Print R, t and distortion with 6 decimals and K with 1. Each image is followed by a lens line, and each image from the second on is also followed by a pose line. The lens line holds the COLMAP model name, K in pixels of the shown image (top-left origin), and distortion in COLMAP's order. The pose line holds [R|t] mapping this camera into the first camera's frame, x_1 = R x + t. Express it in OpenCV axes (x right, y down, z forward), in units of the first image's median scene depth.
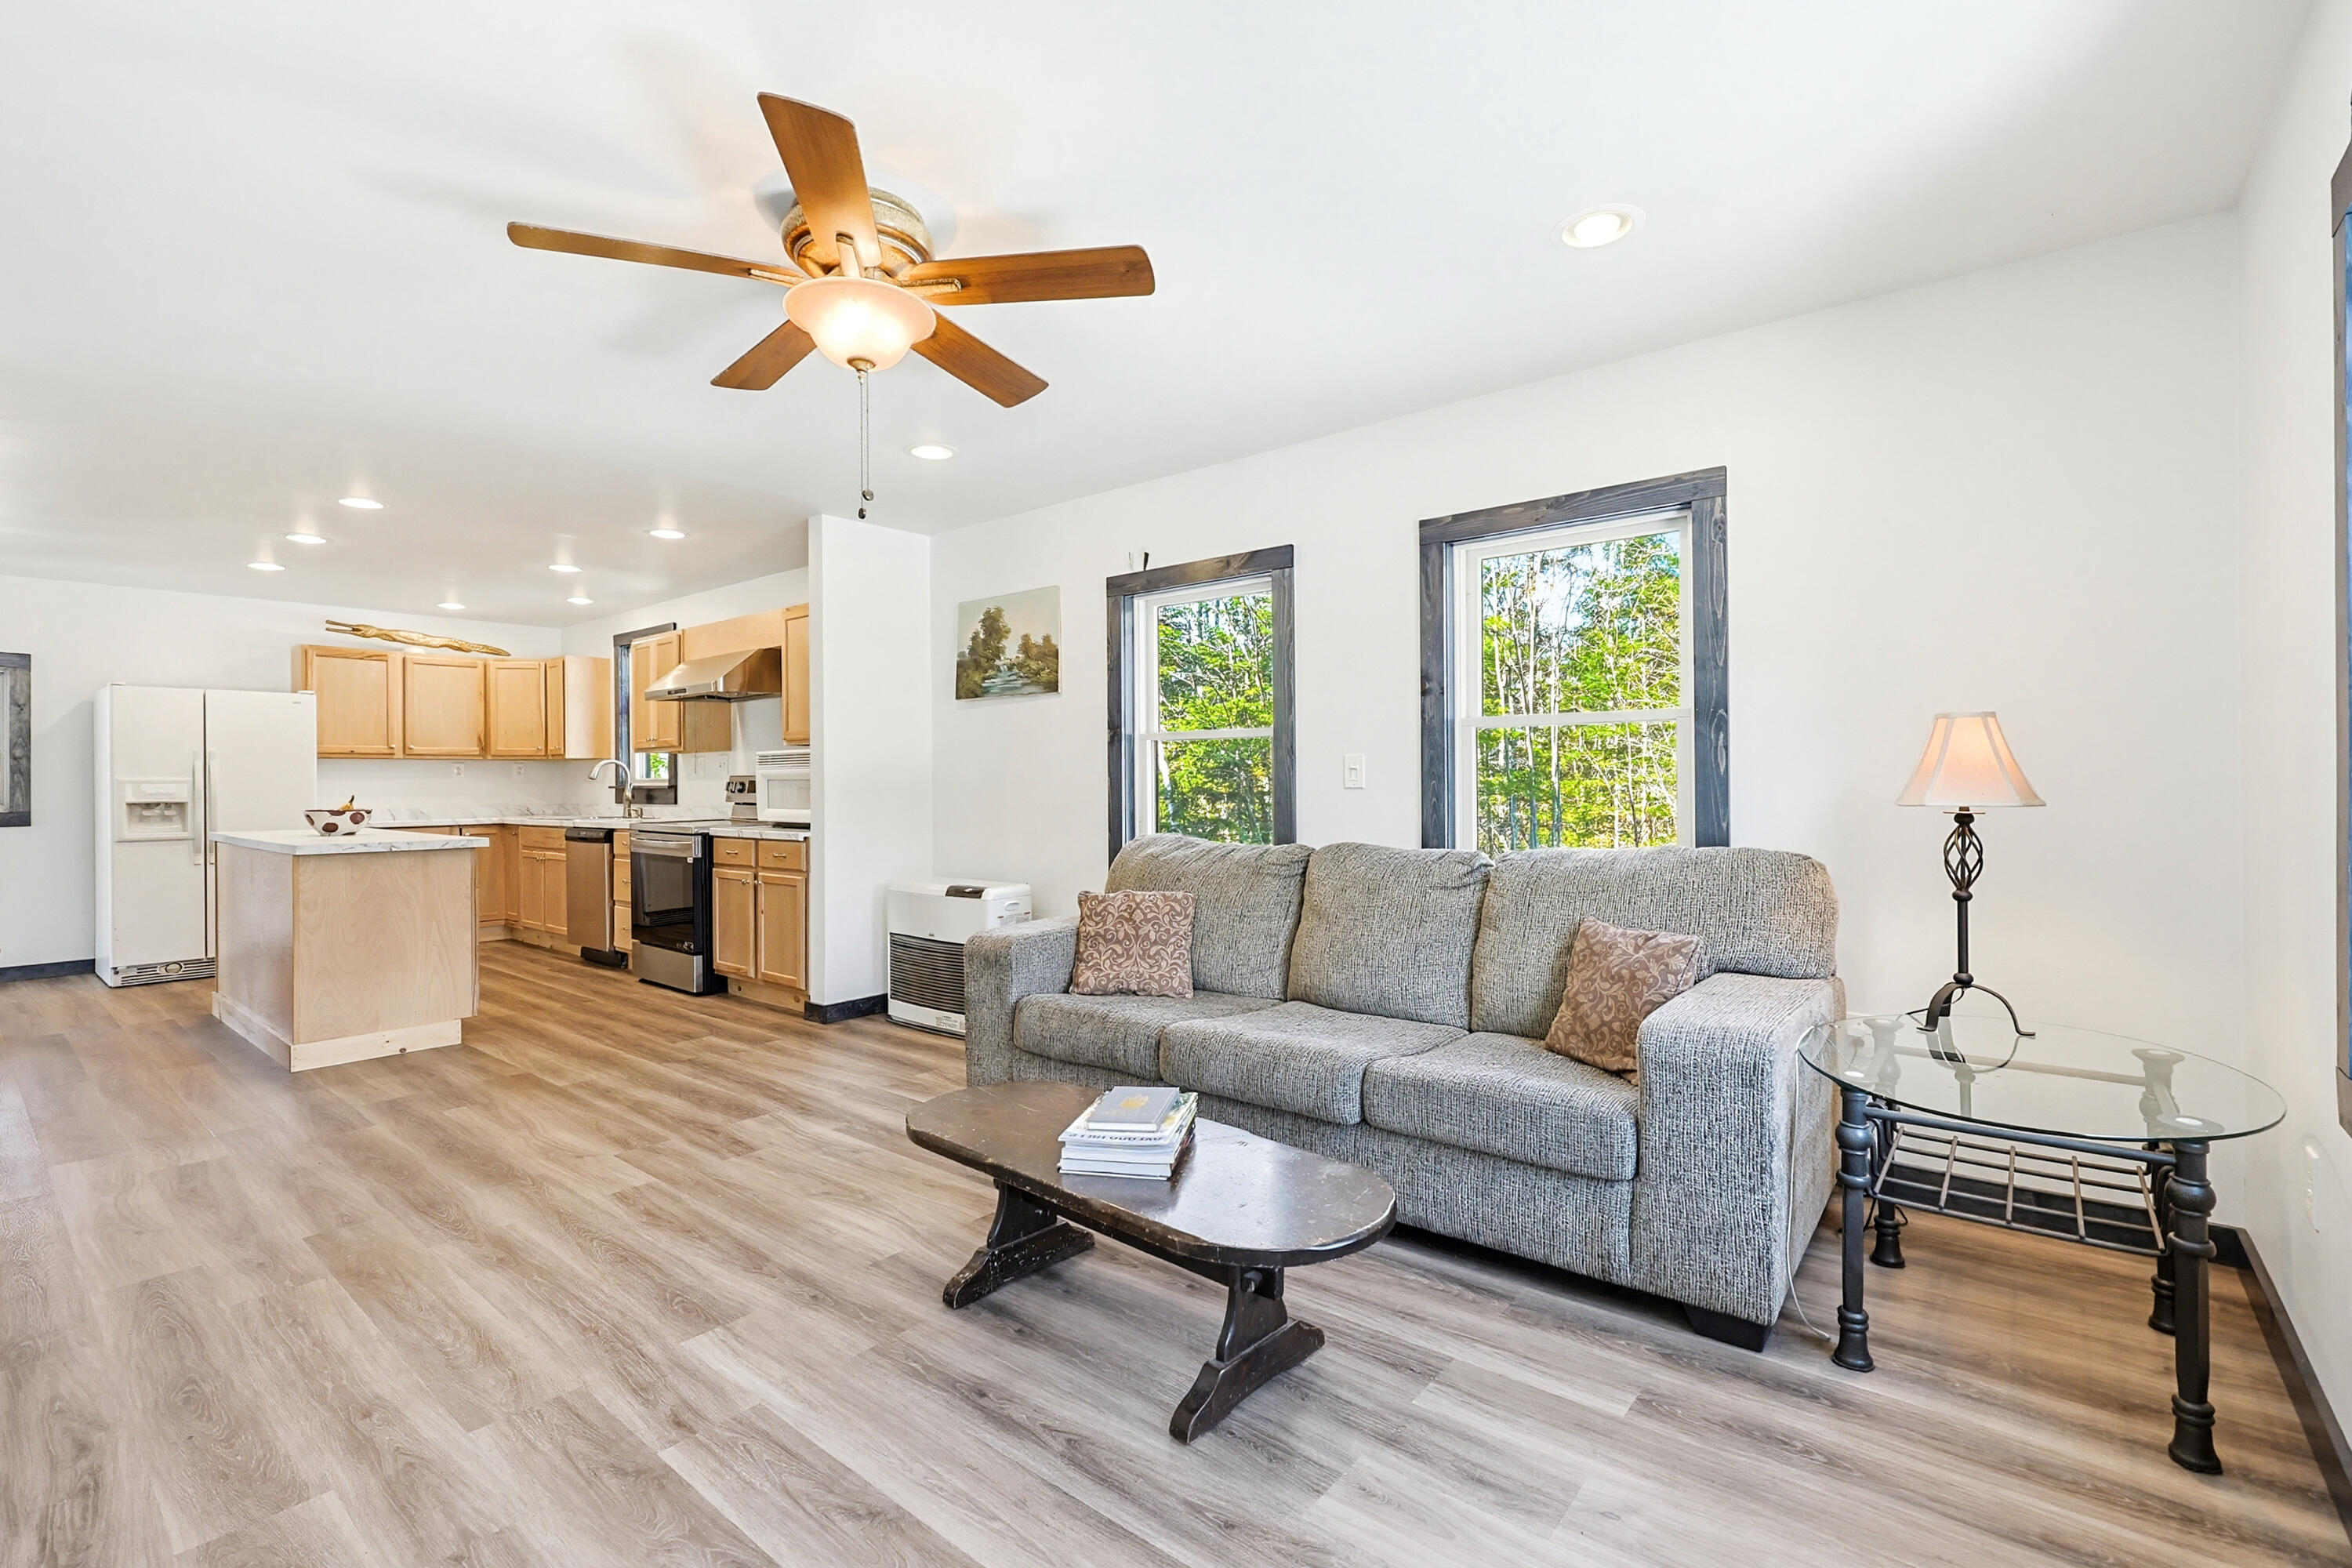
lens RADIAL K [[1008.4, 0, 1176.0], [0, 1008.4, 784.0], [0, 0, 1]] dist [0.006075, -0.000362]
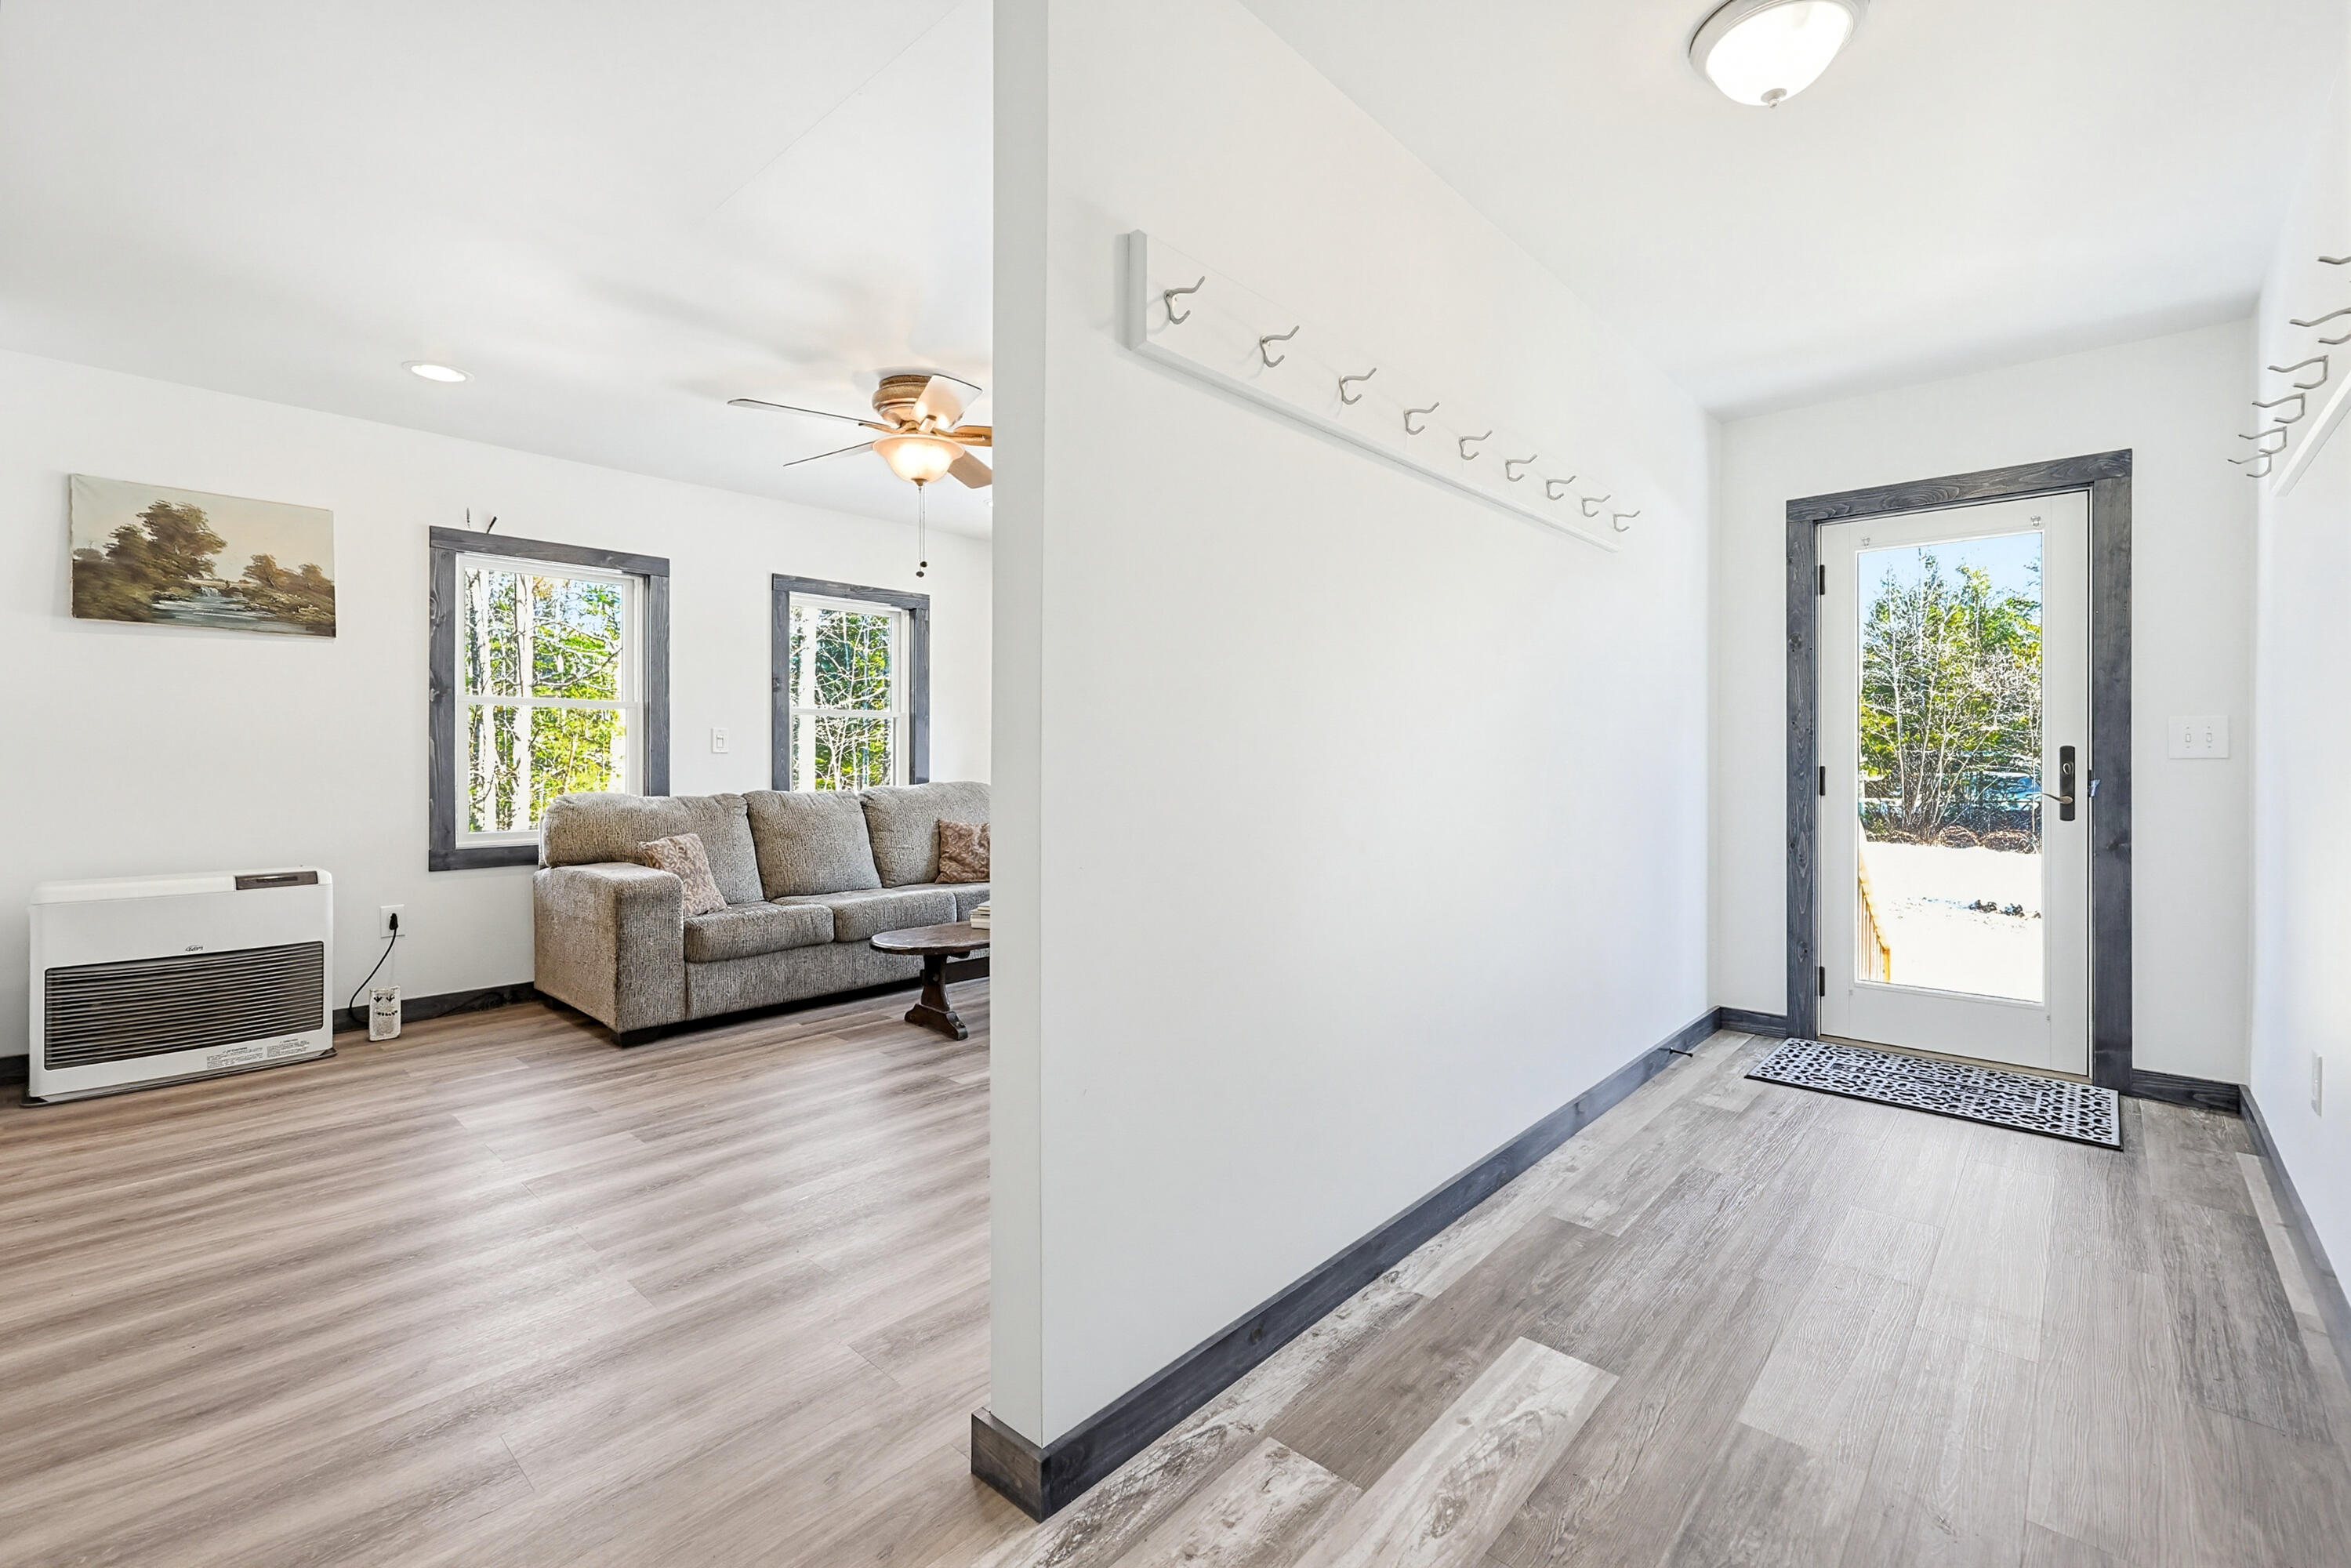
lens RADIAL K [[1006.5, 0, 1181.1], [0, 1006.5, 762.1], [0, 0, 1]] dist [-0.001733, -0.000437]
pose [[0.053518, 0.003965, 0.998559, -0.890331], [0.000707, 0.999992, -0.004008, 0.017328], [-0.998567, 0.000921, 0.053514, 0.237067]]
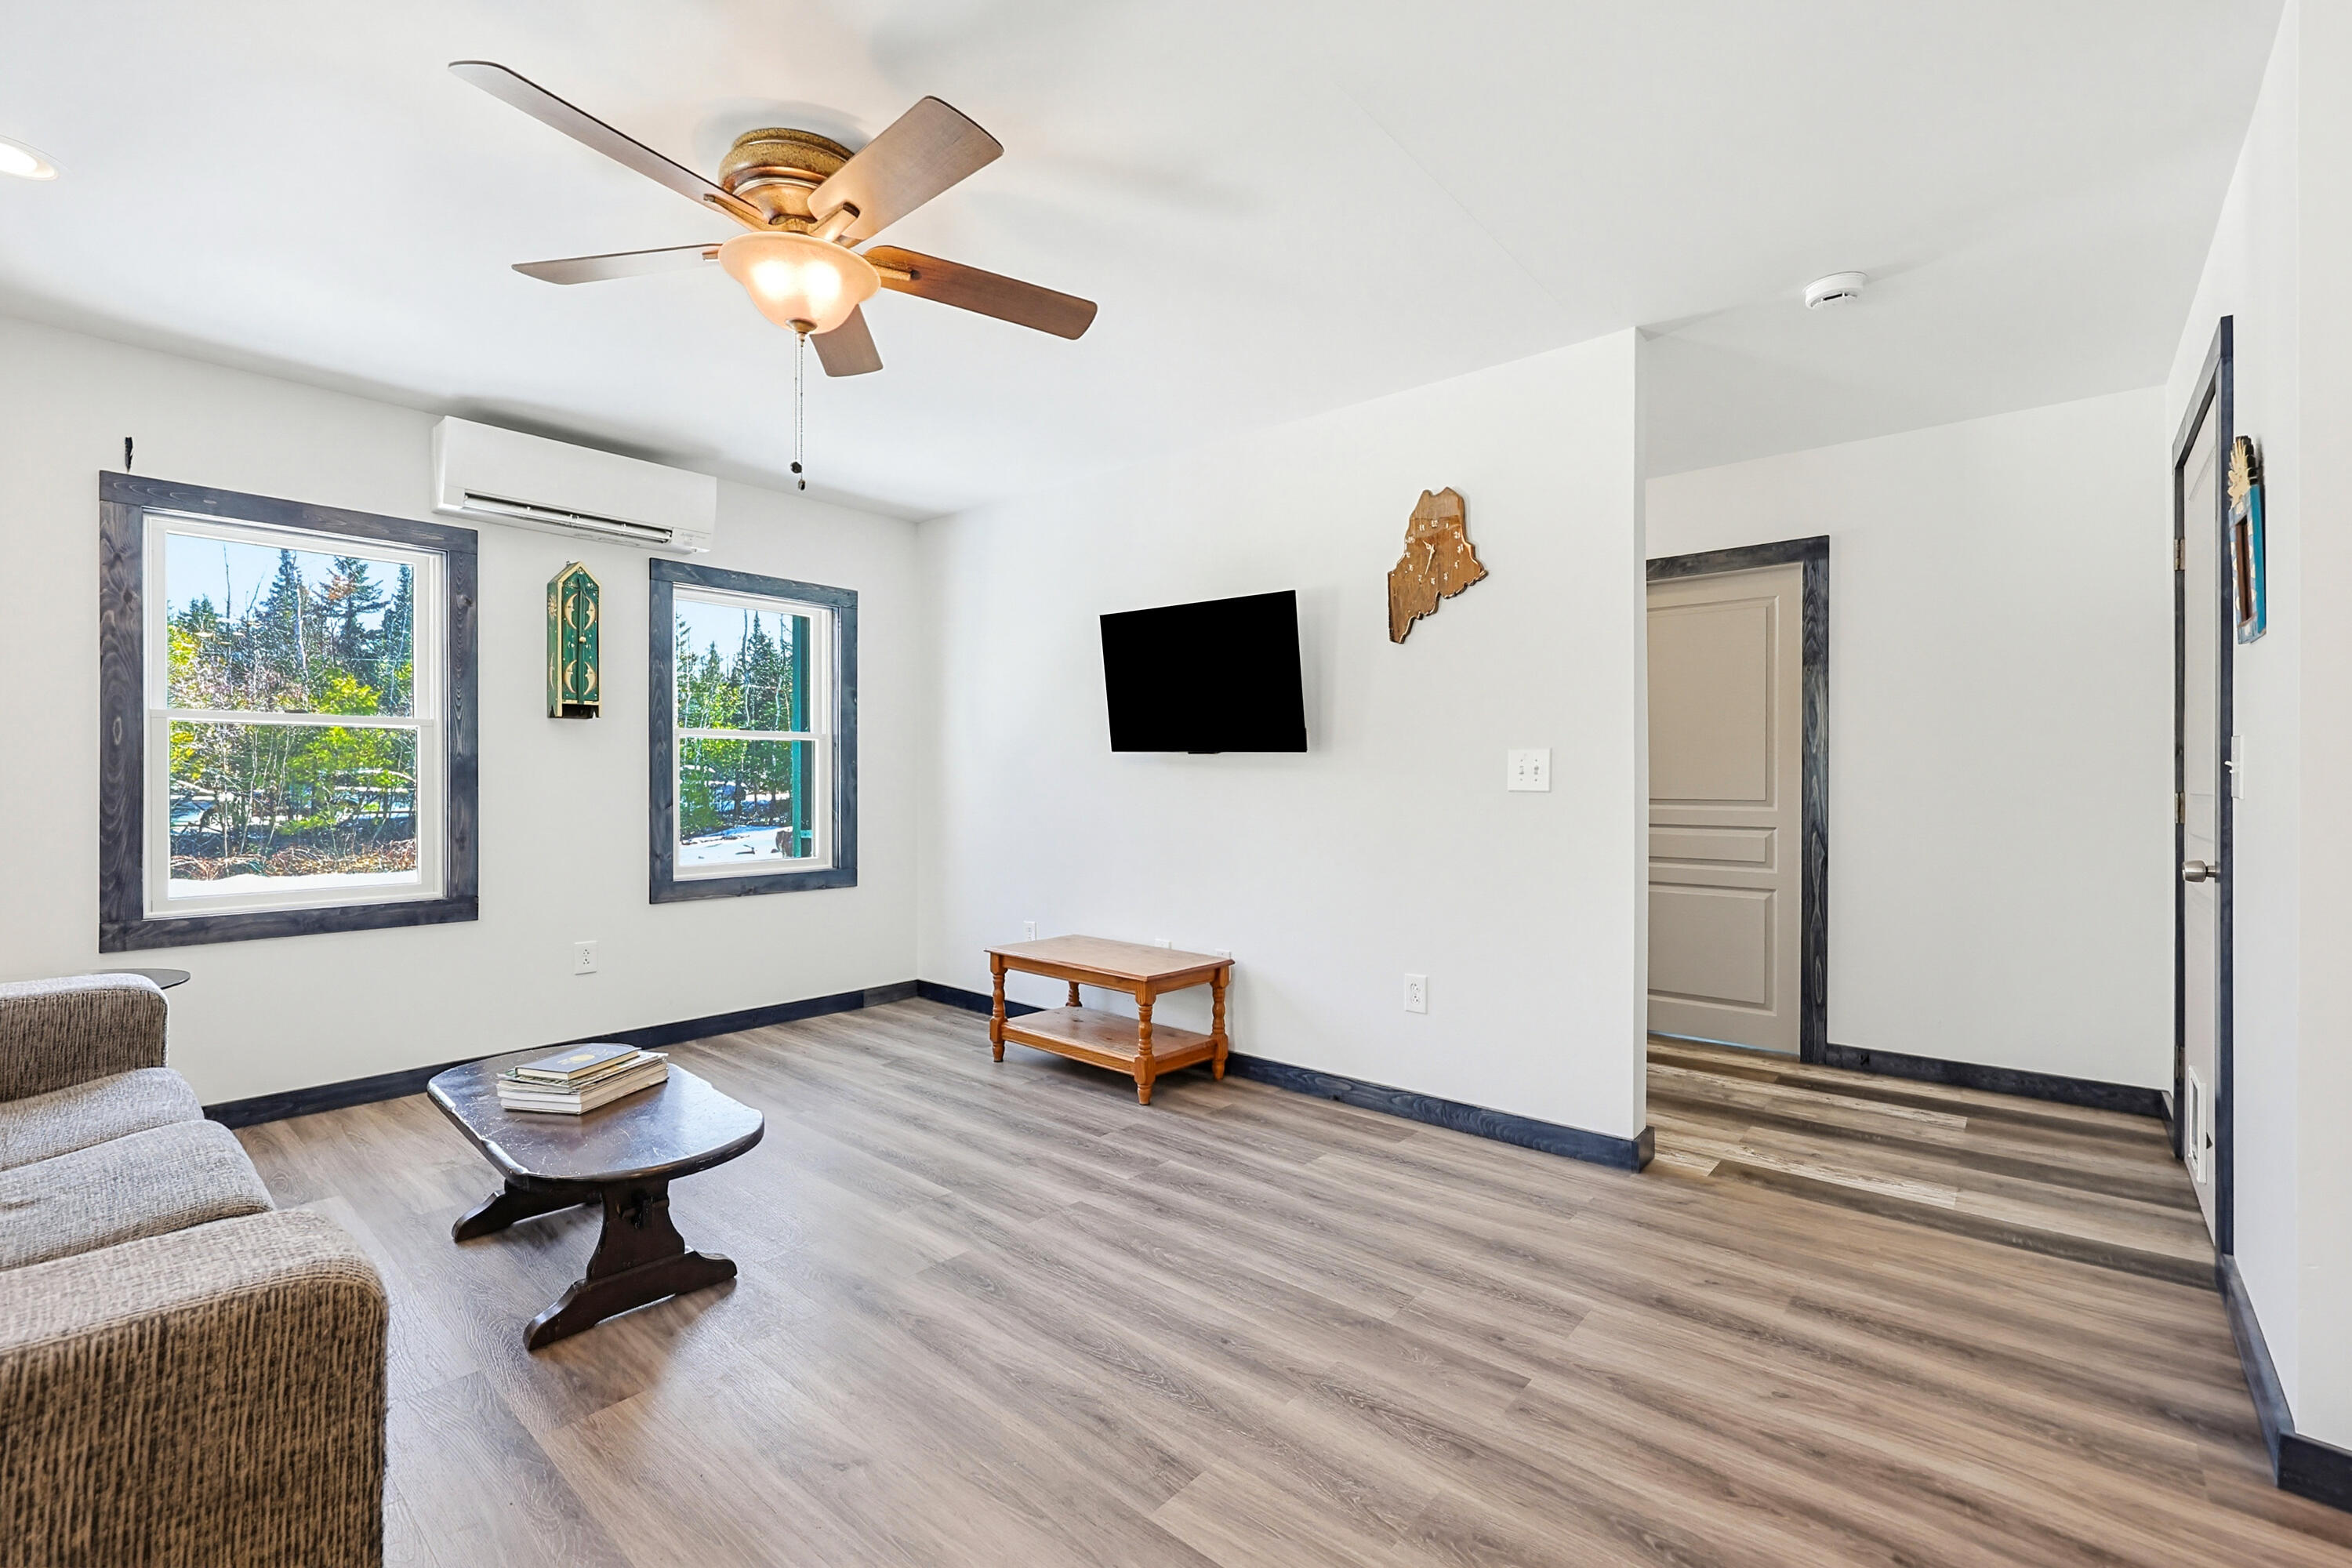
lens RADIAL K [[1011.3, 0, 1184.5], [0, 1011.3, 776.1], [0, 0, 1]] dist [-0.001287, -0.000559]
pose [[-0.999513, 0.006724, 0.030476, -0.330622], [0.006710, 0.999977, -0.000563, 0.003183], [-0.030479, -0.000359, -0.999535, 0.916921]]
